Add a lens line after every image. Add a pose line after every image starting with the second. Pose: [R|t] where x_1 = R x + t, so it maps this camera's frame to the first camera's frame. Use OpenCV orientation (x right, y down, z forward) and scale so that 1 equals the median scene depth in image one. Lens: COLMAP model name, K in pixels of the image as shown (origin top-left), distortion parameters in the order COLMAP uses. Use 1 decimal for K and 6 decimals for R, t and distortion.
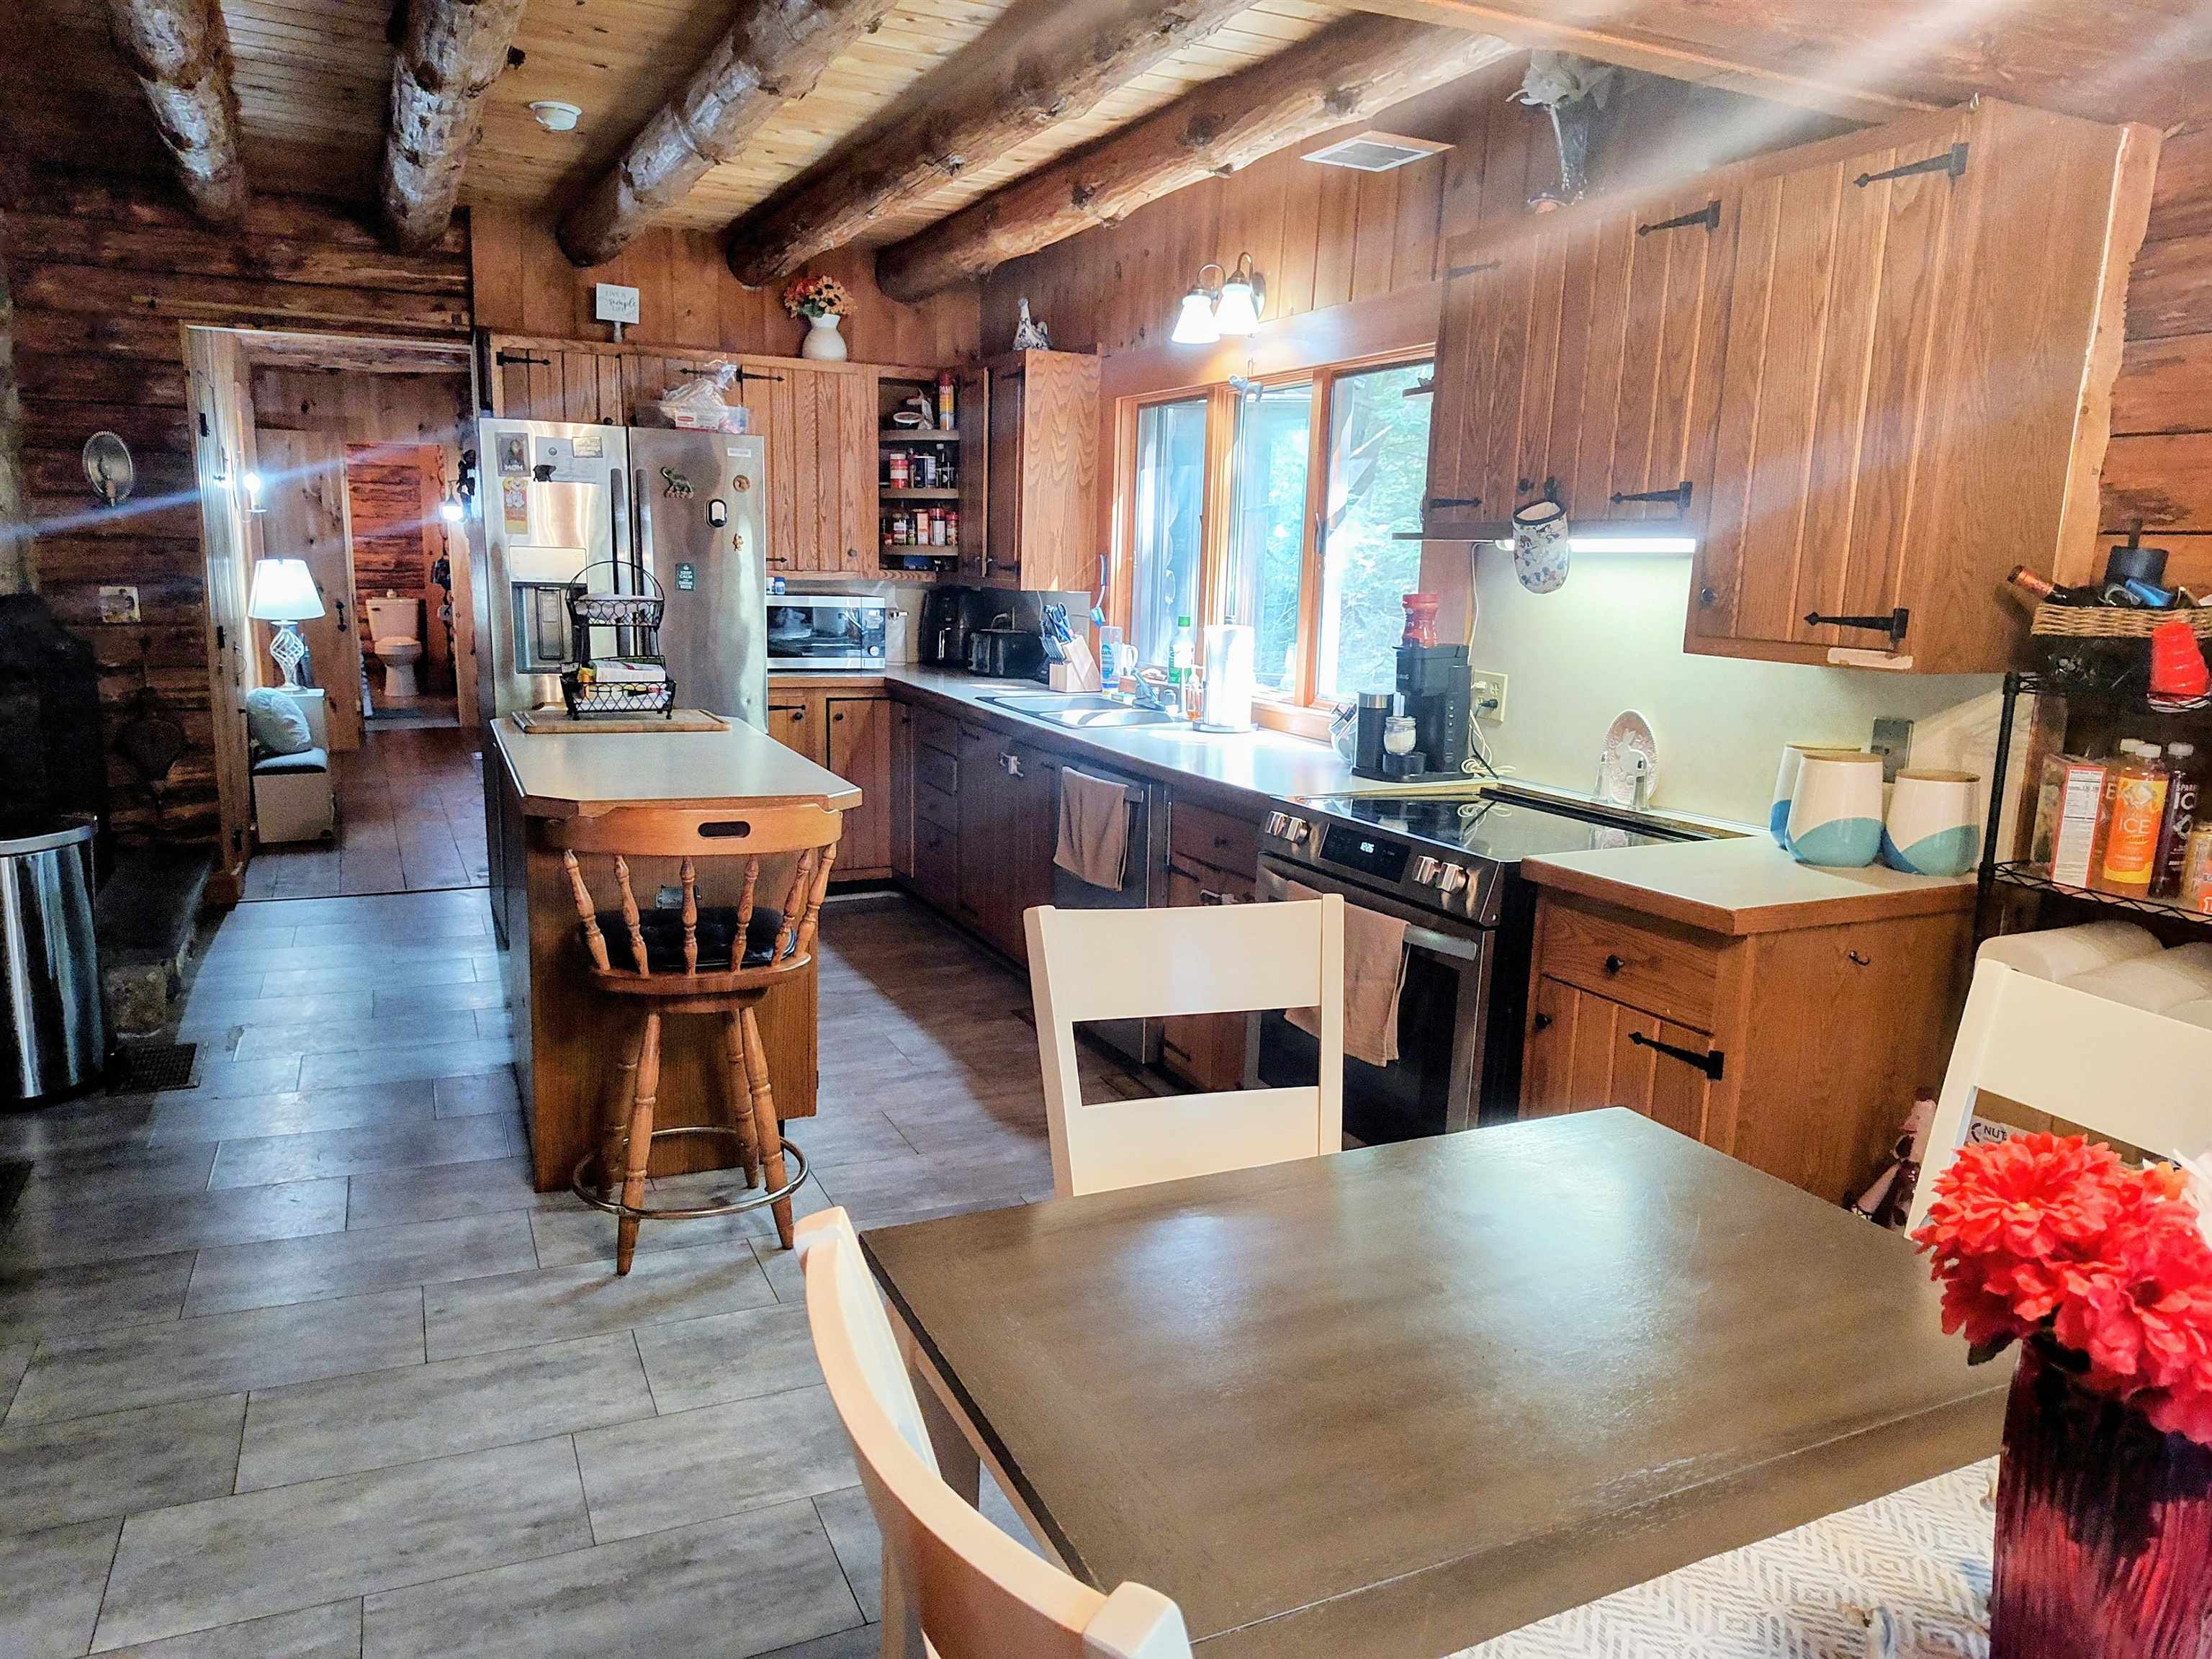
lens RADIAL K [[1536.8, 0, 1110.1], [0, 1536.8, 851.6], [0, 0, 1]] dist [0.038881, -0.048191]
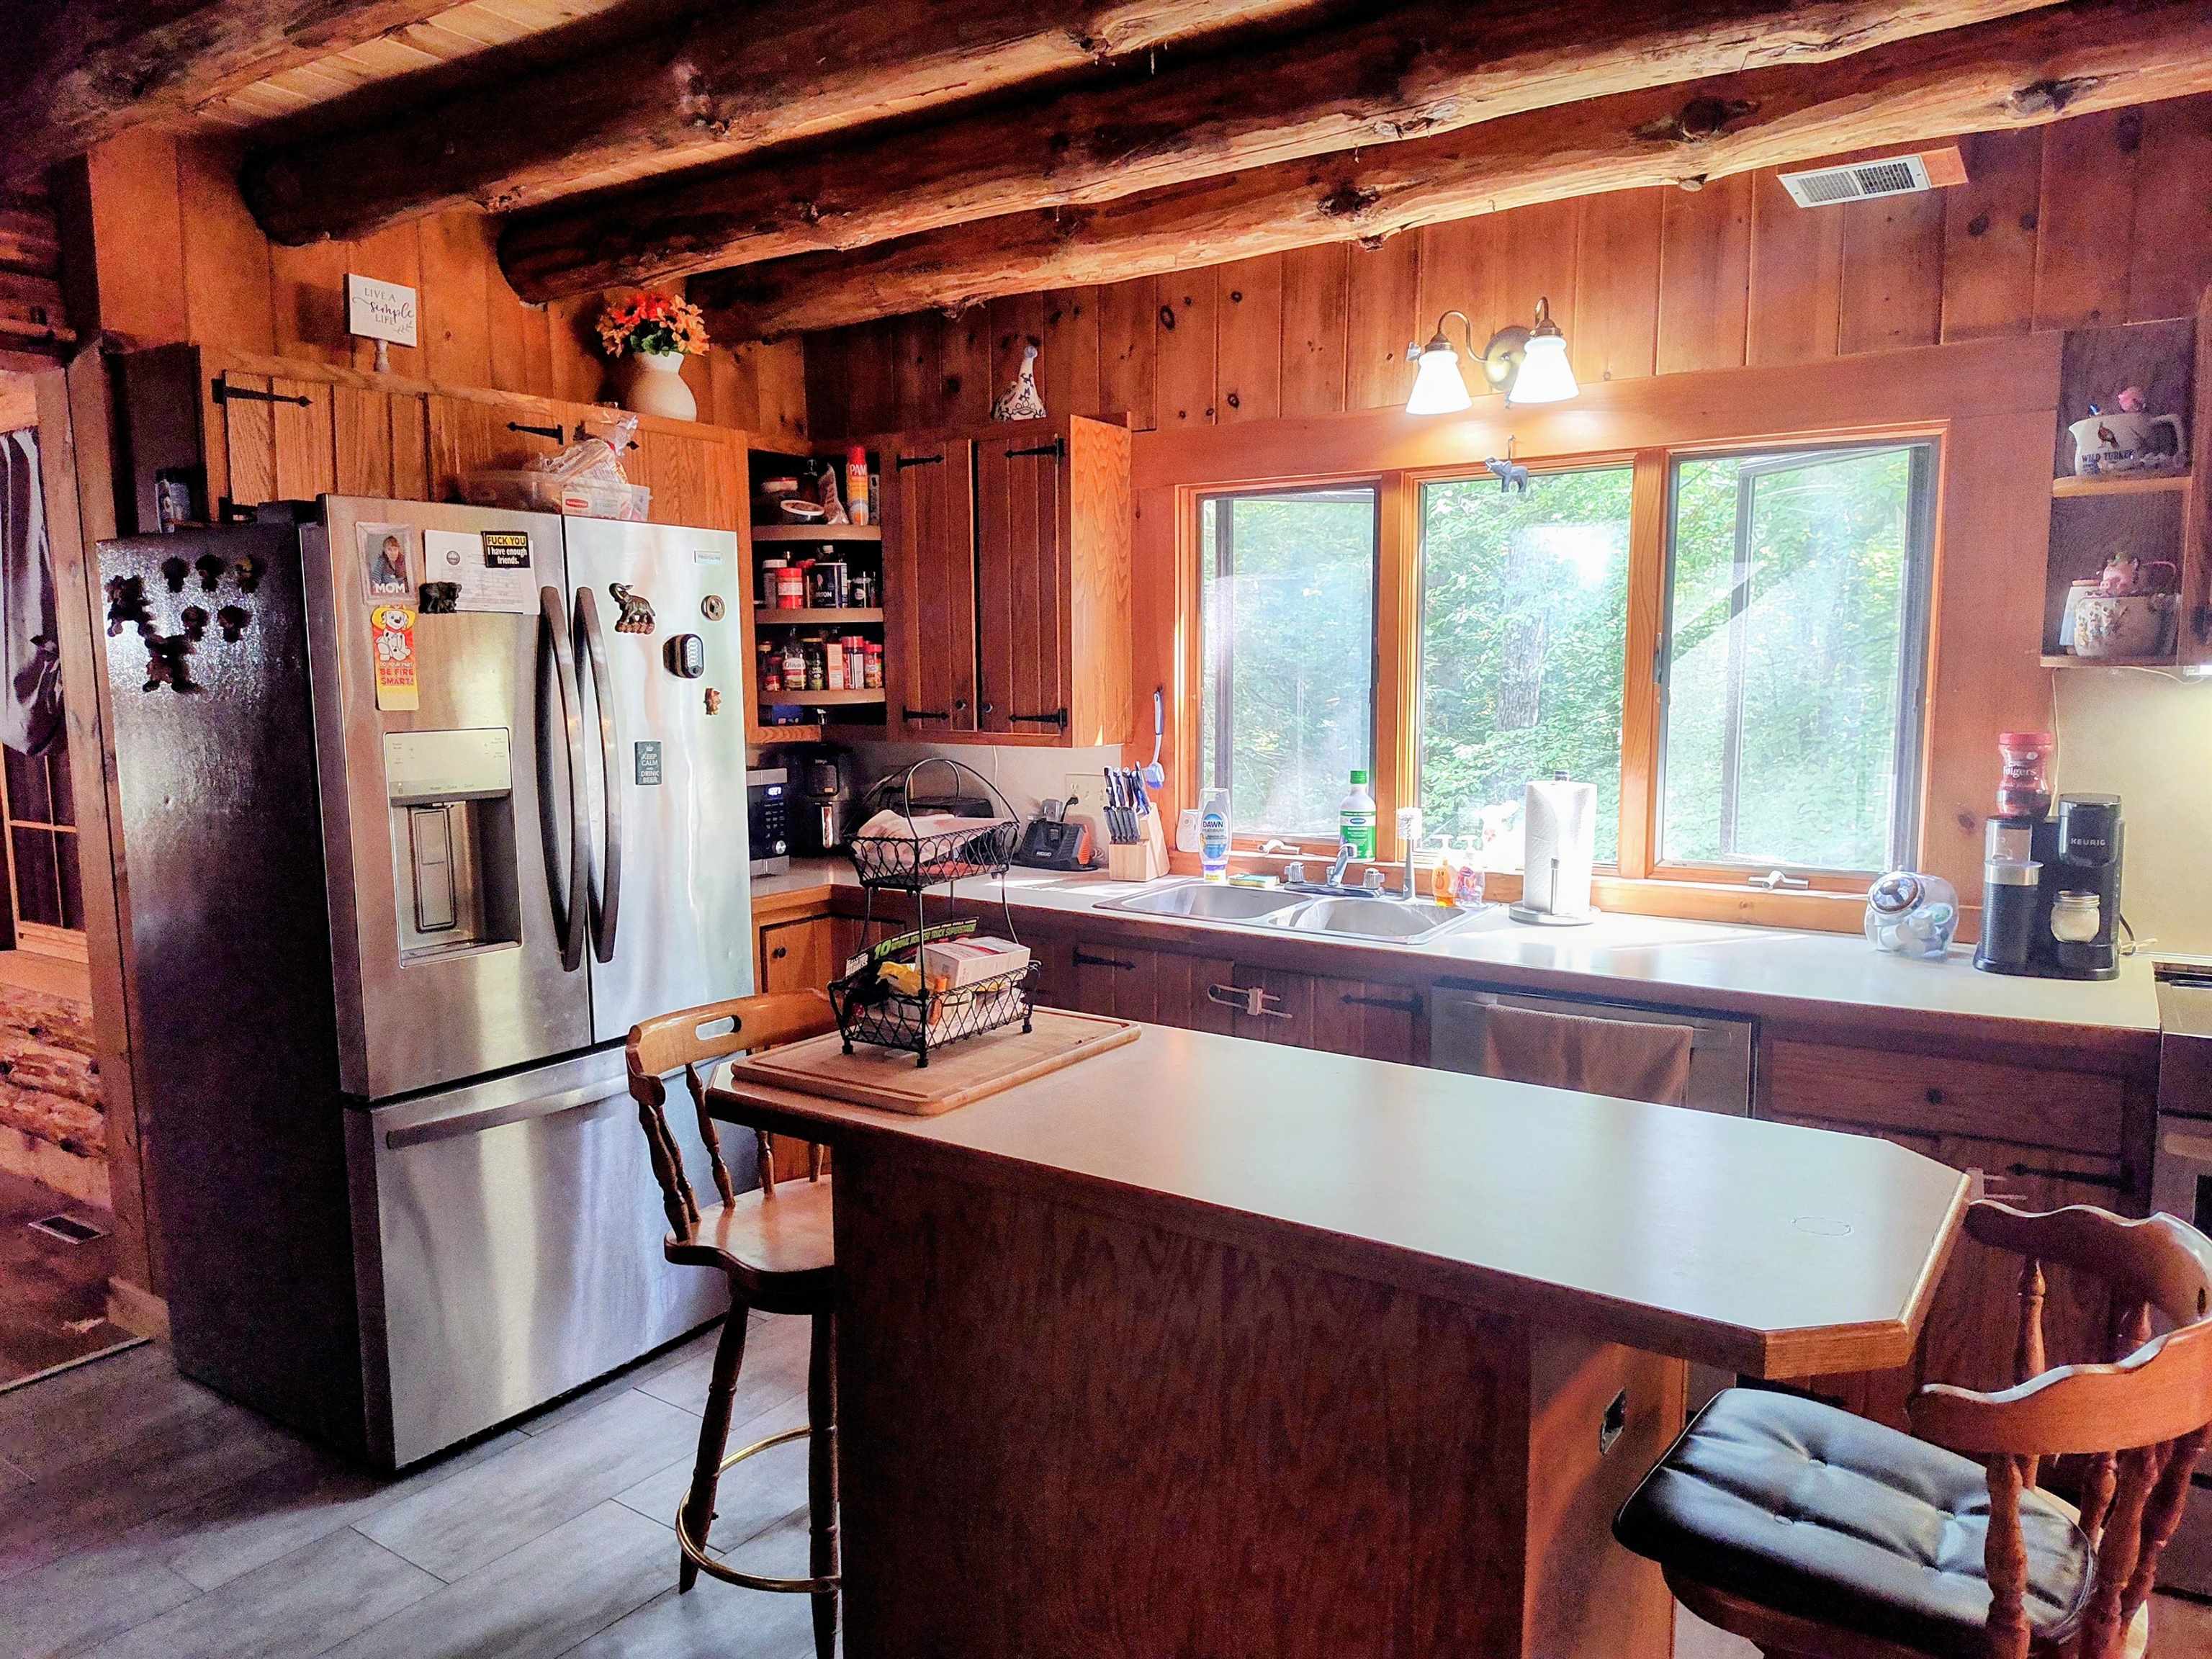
lens RADIAL K [[1536.8, 0, 1084.4], [0, 1536.8, 833.2], [0, 0, 1]] dist [0.038881, -0.048191]
pose [[0.855833, -0.094617, 0.508525, -0.388712], [0.132867, 0.990353, -0.039345, -0.095426], [-0.499897, 0.101239, 0.860148, 0.366098]]
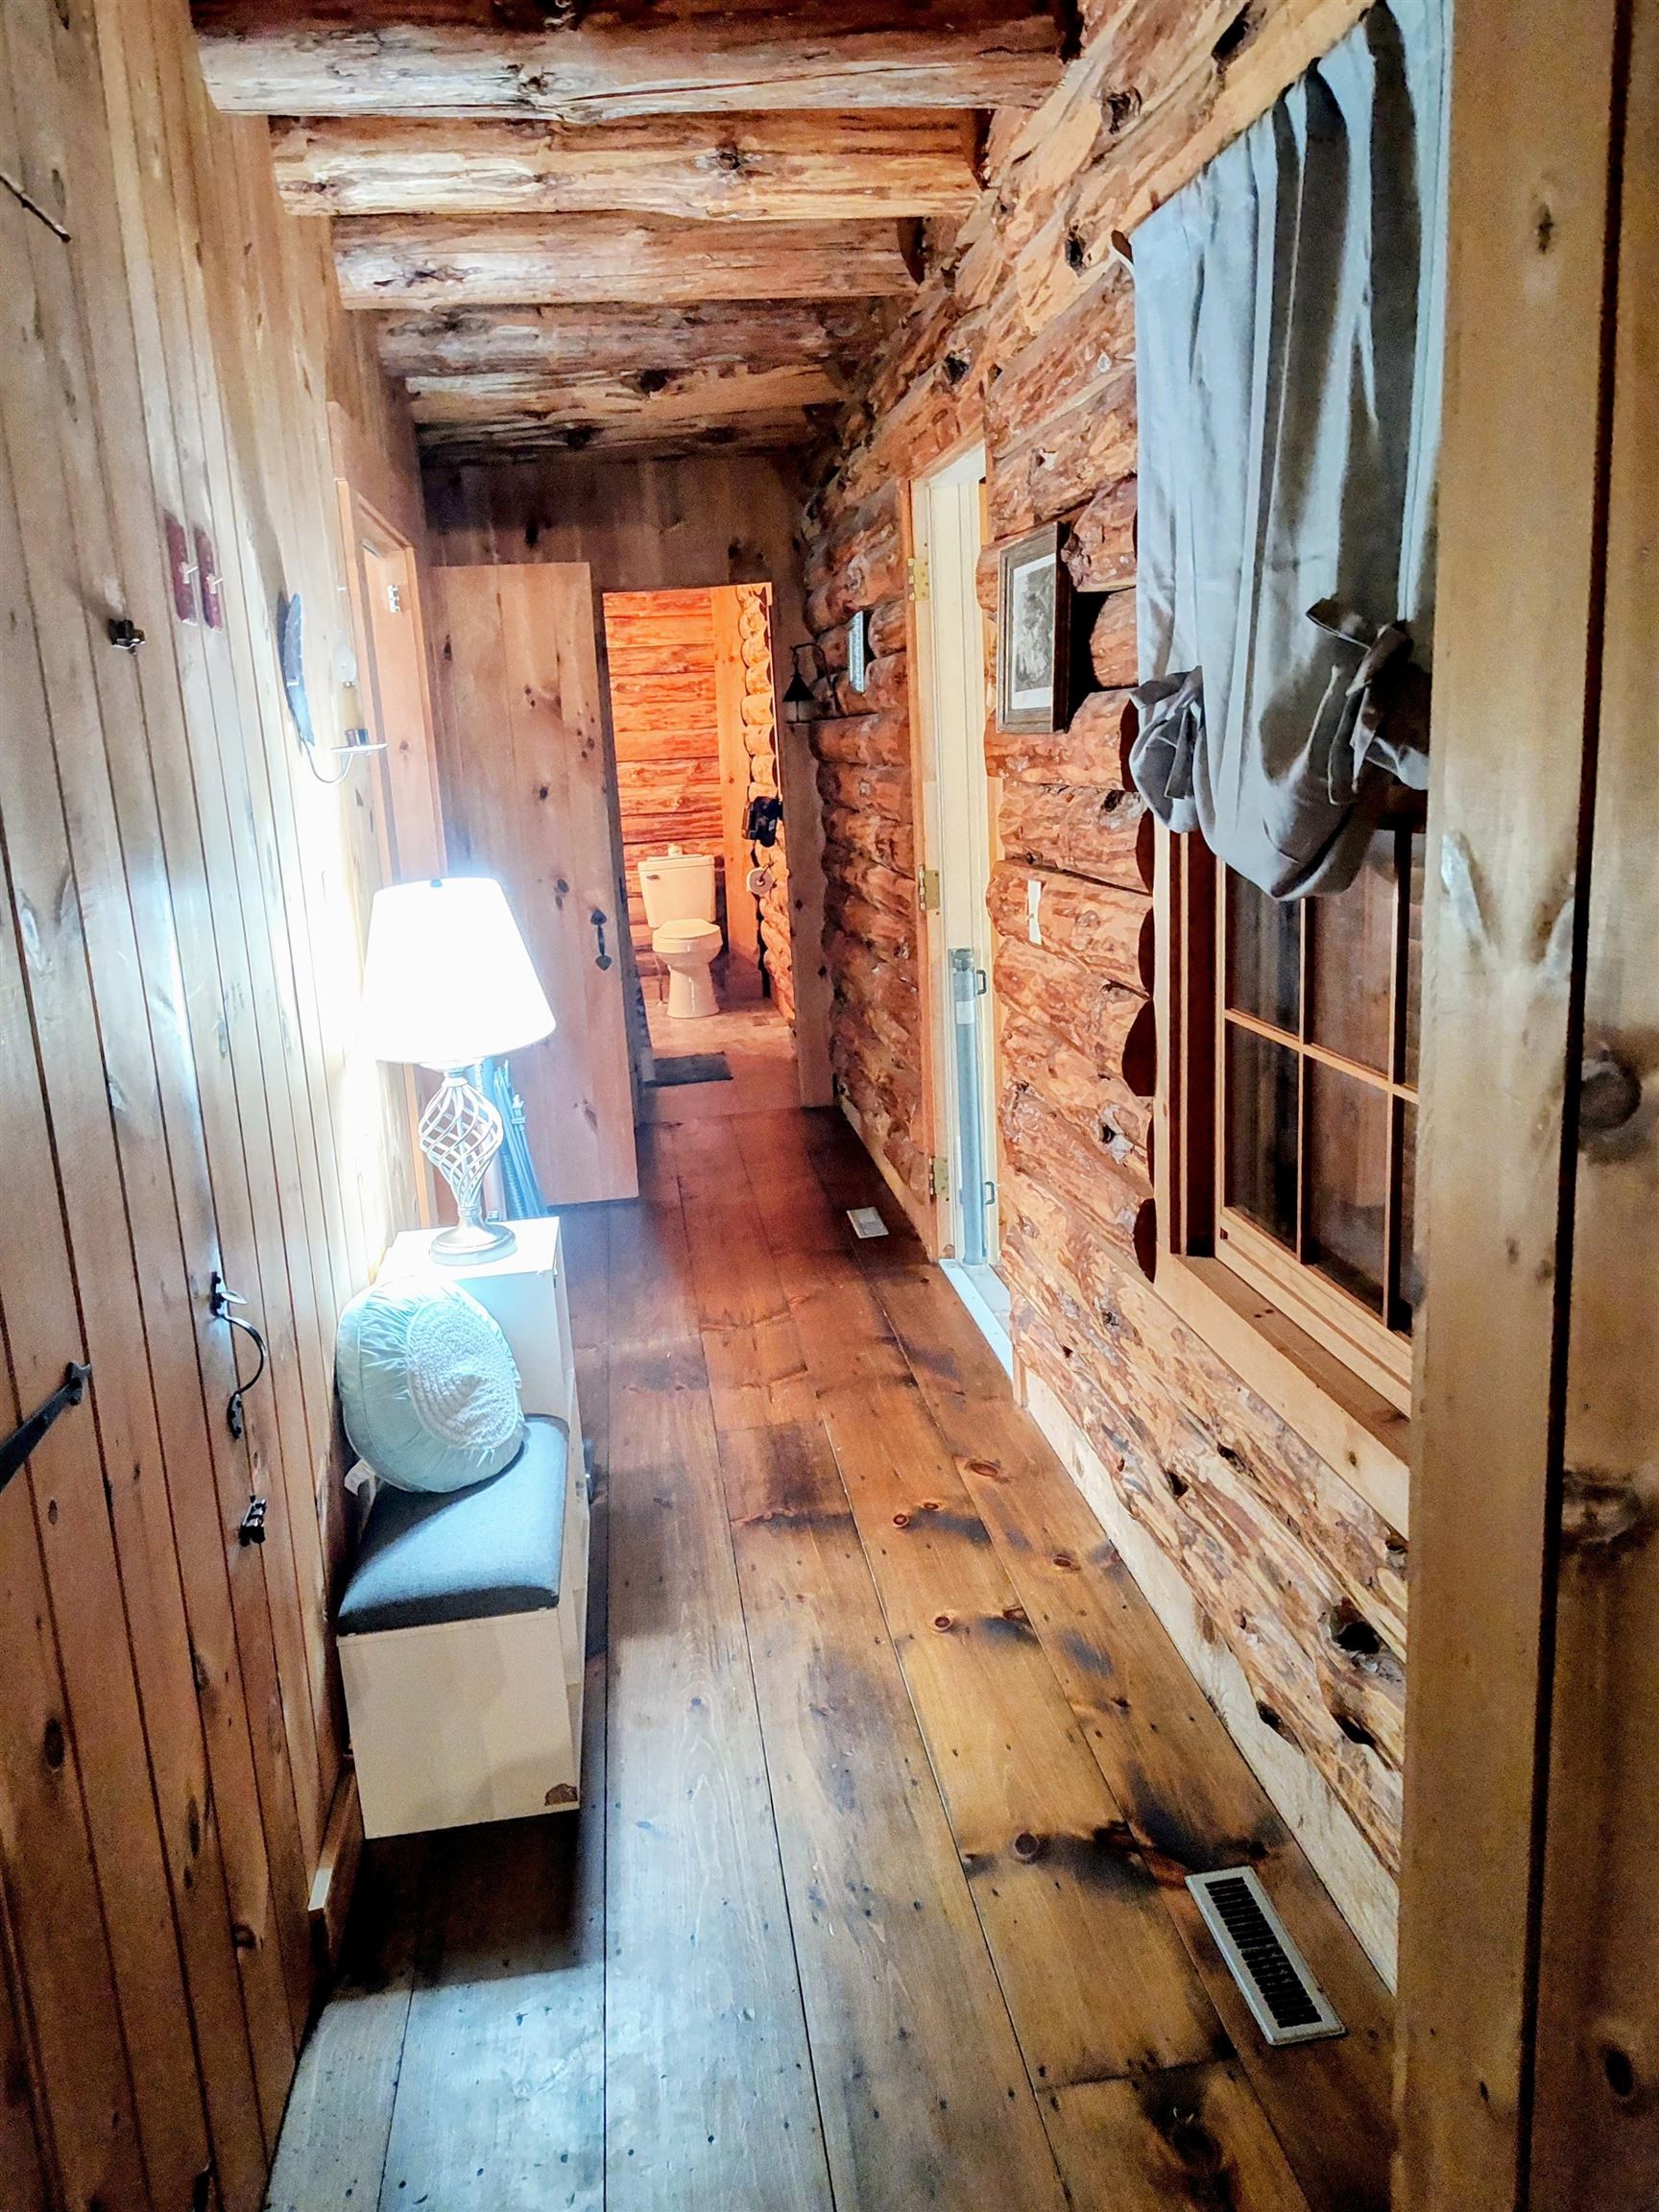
lens RADIAL K [[1536.8, 0, 820.6], [0, 1536.8, 1091.4], [0, 0, 1]] dist [0.038881, -0.048191]
pose [[0.946959, -0.000151, -0.321354, -0.423064], [0.014148, 0.999050, 0.041220, -0.191285], [0.321042, -0.043581, 0.946062, 0.861593]]
